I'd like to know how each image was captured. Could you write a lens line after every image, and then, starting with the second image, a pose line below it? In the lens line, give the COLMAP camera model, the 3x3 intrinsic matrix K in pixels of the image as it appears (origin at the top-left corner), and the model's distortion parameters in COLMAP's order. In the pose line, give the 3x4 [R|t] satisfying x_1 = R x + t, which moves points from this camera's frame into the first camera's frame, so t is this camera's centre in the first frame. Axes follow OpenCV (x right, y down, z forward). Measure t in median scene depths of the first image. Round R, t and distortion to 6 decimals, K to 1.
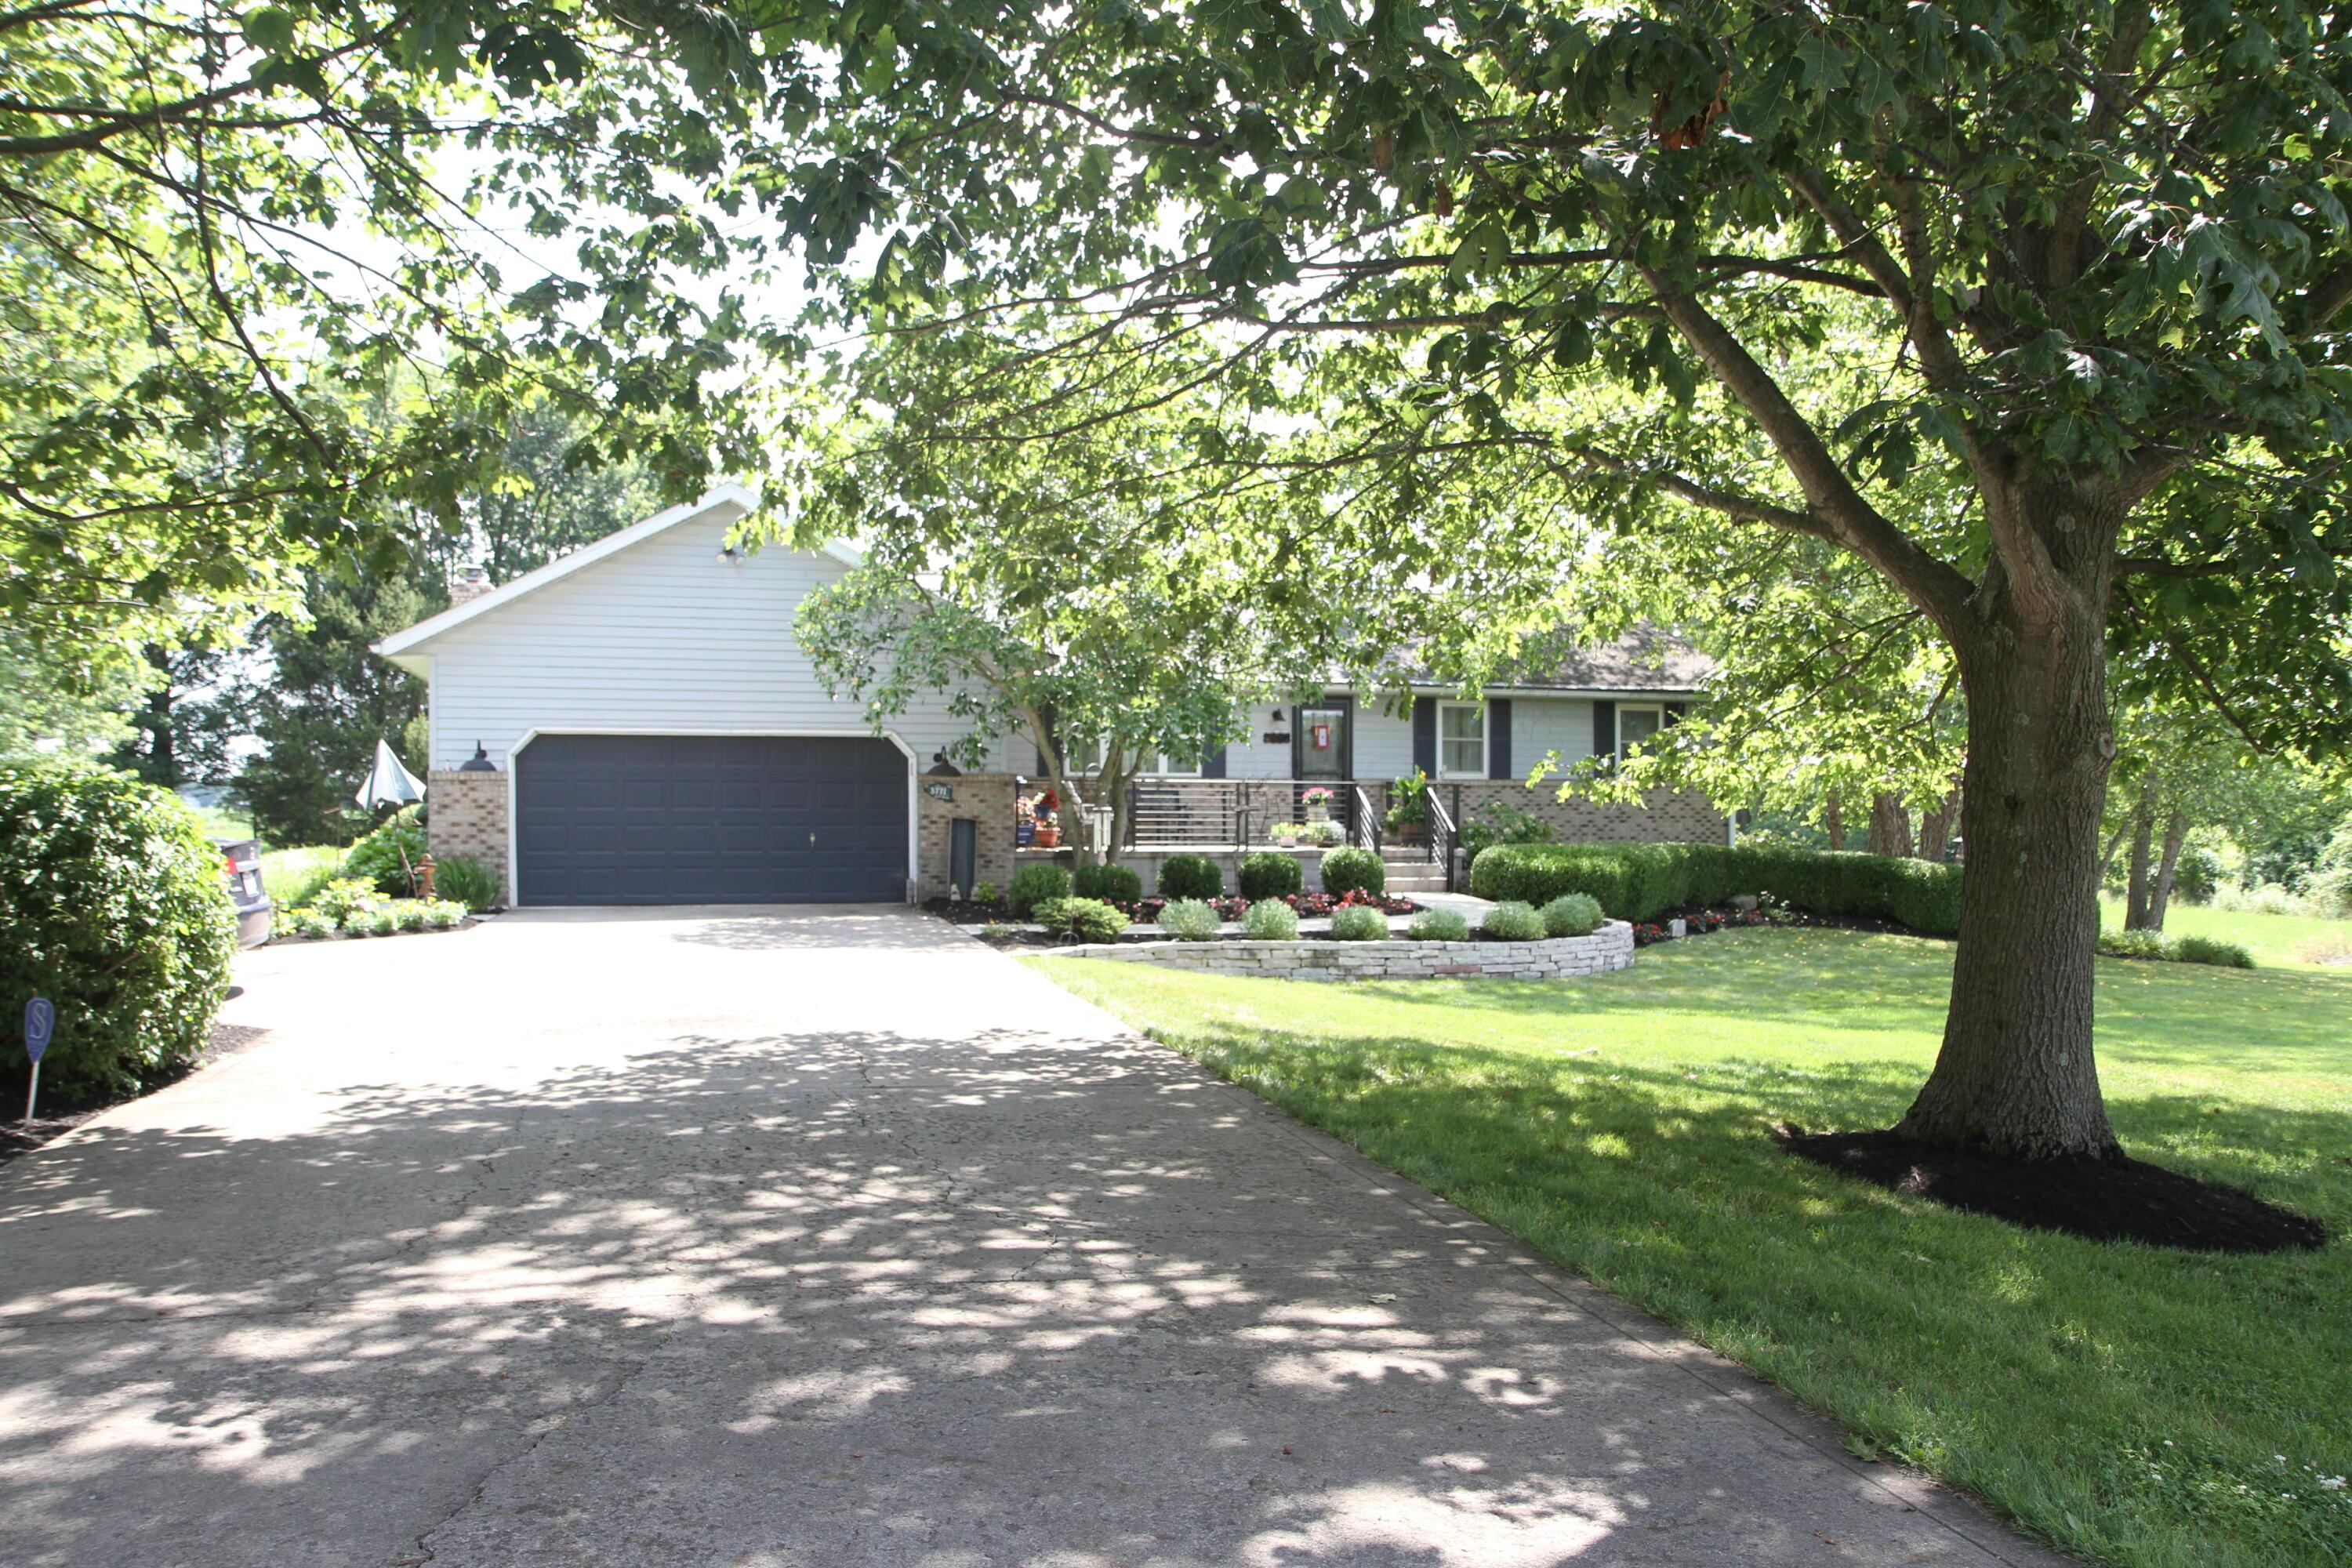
lens RADIAL K [[1816.0, 0, 1176.0], [0, 1816.0, 784.0], [0, 0, 1]] dist [-0.048317, -0.000093]
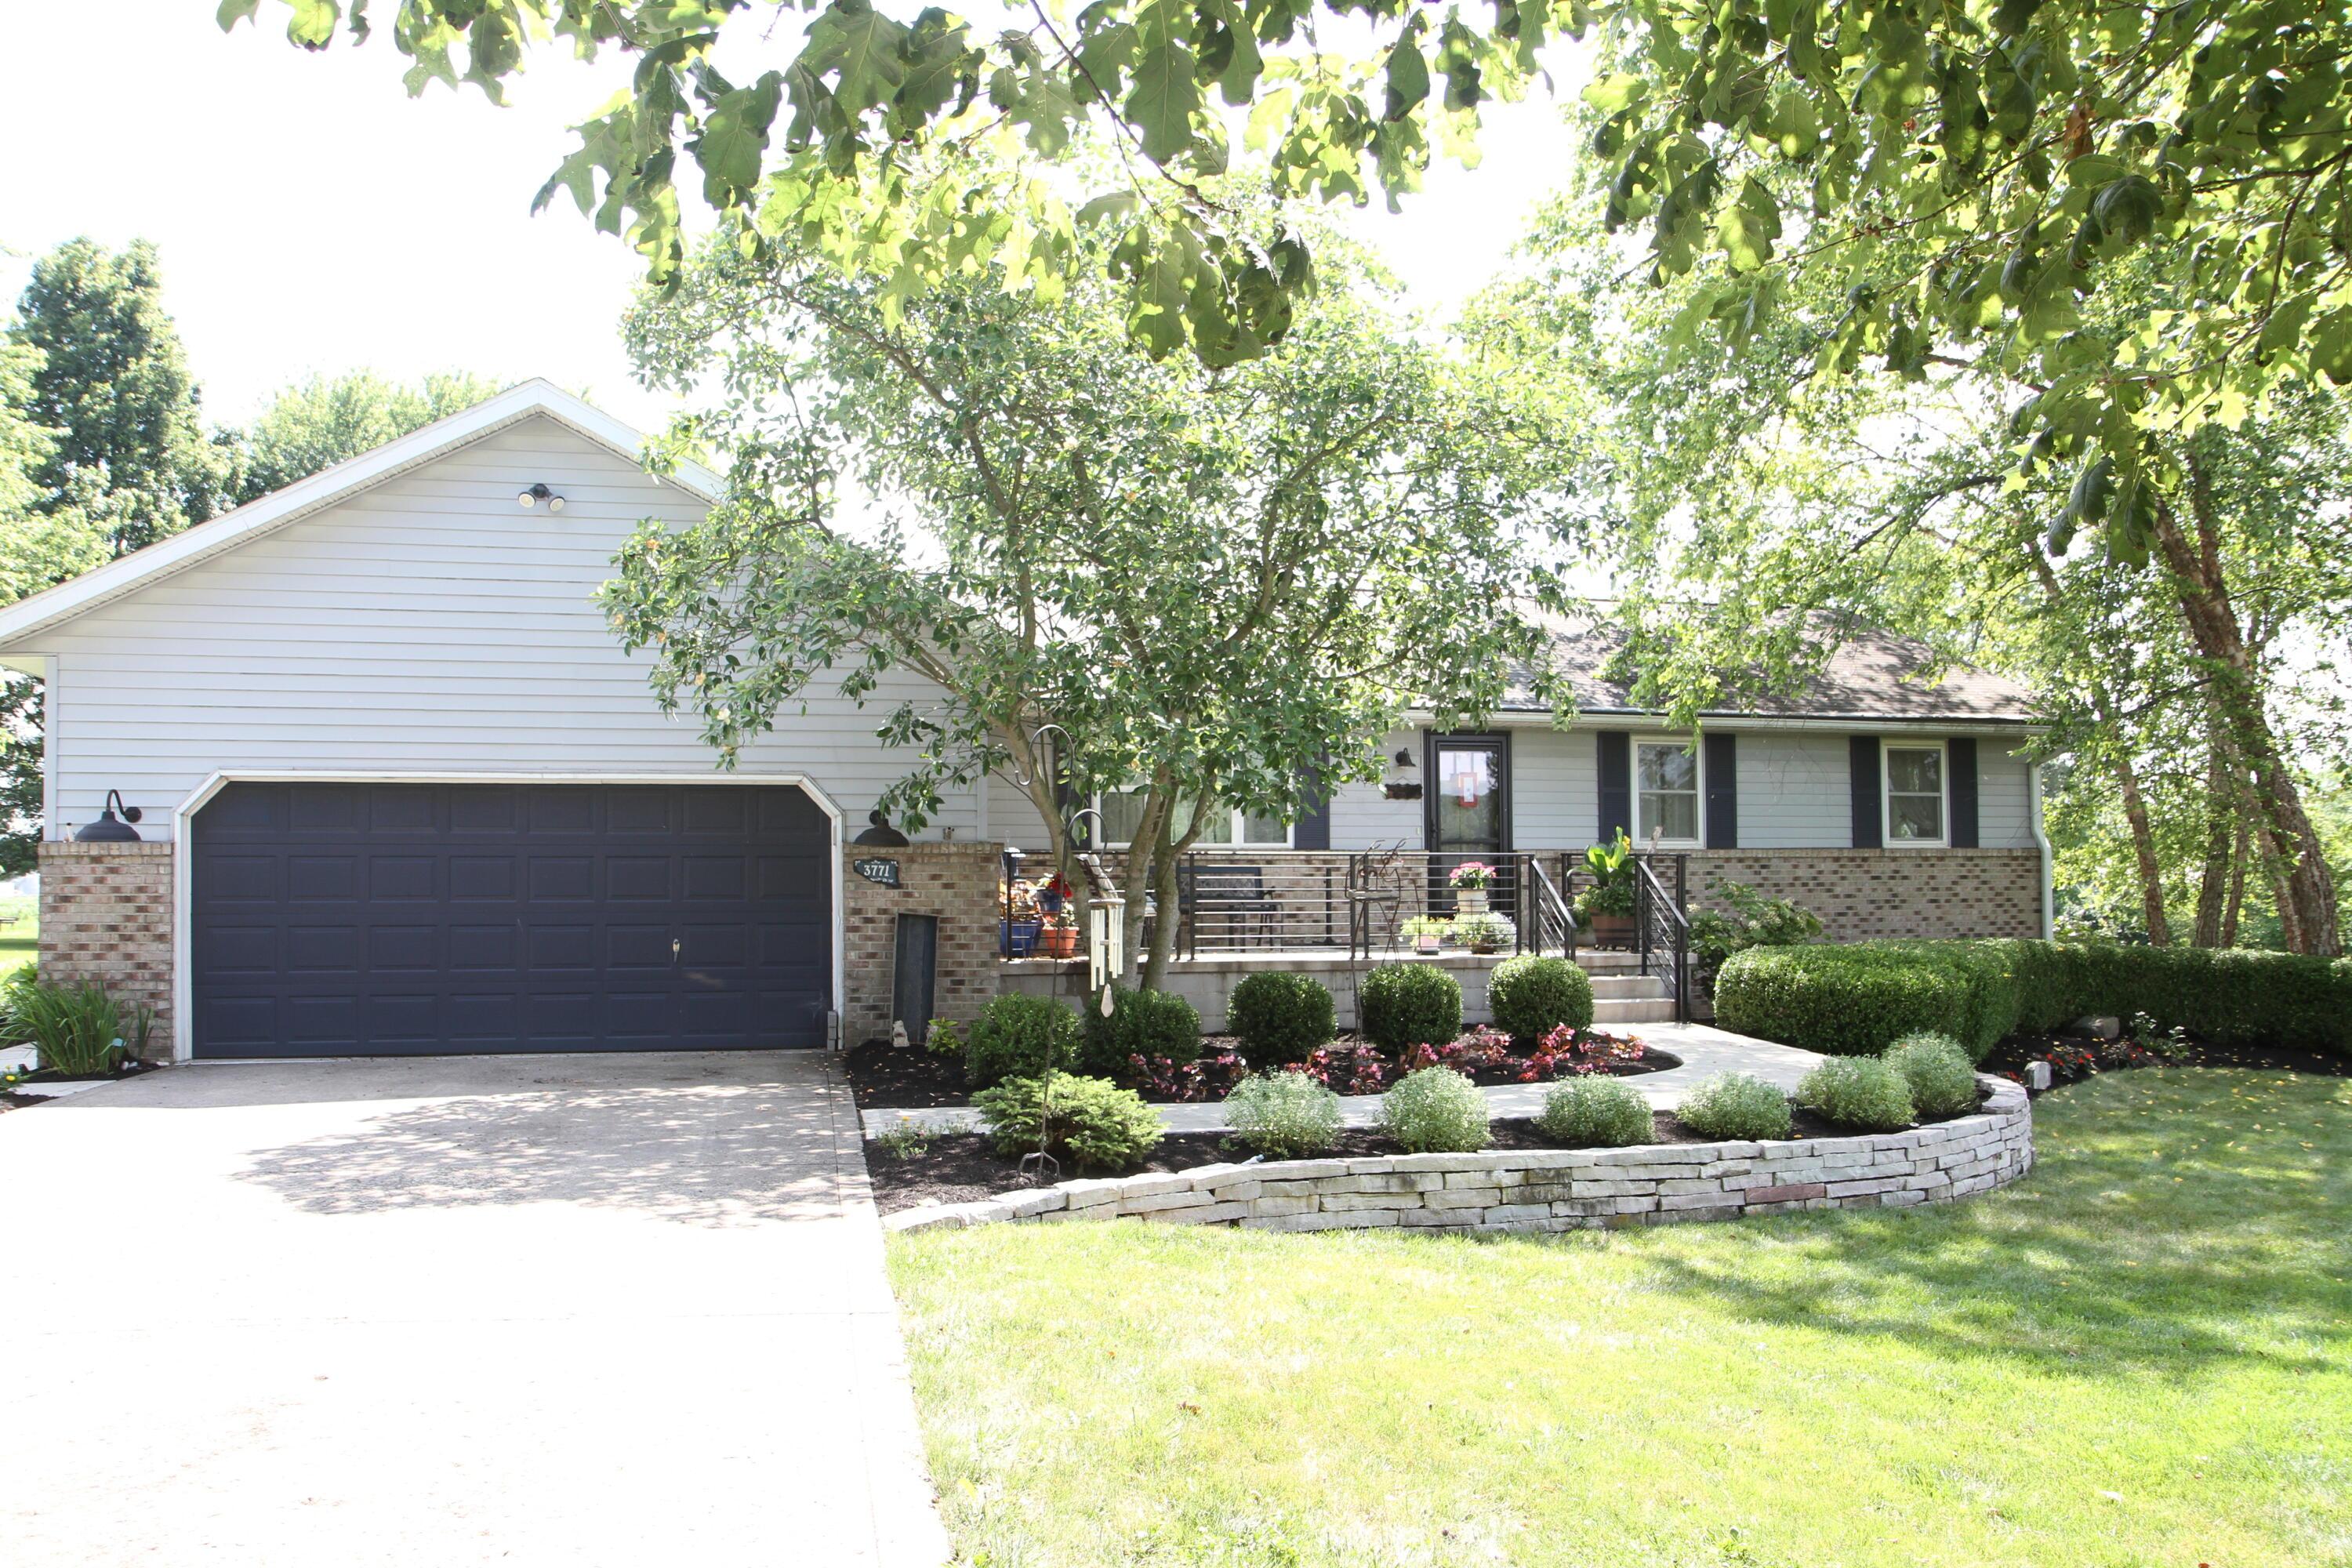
lens RADIAL K [[1816.0, 0, 1176.0], [0, 1816.0, 784.0], [0, 0, 1]] dist [-0.048317, -0.000093]
pose [[0.998918, -0.008951, -0.045648, 0.001029], [0.006904, 0.998972, -0.044809, 0.002870], [0.046002, 0.044446, 0.997952, 0.378593]]
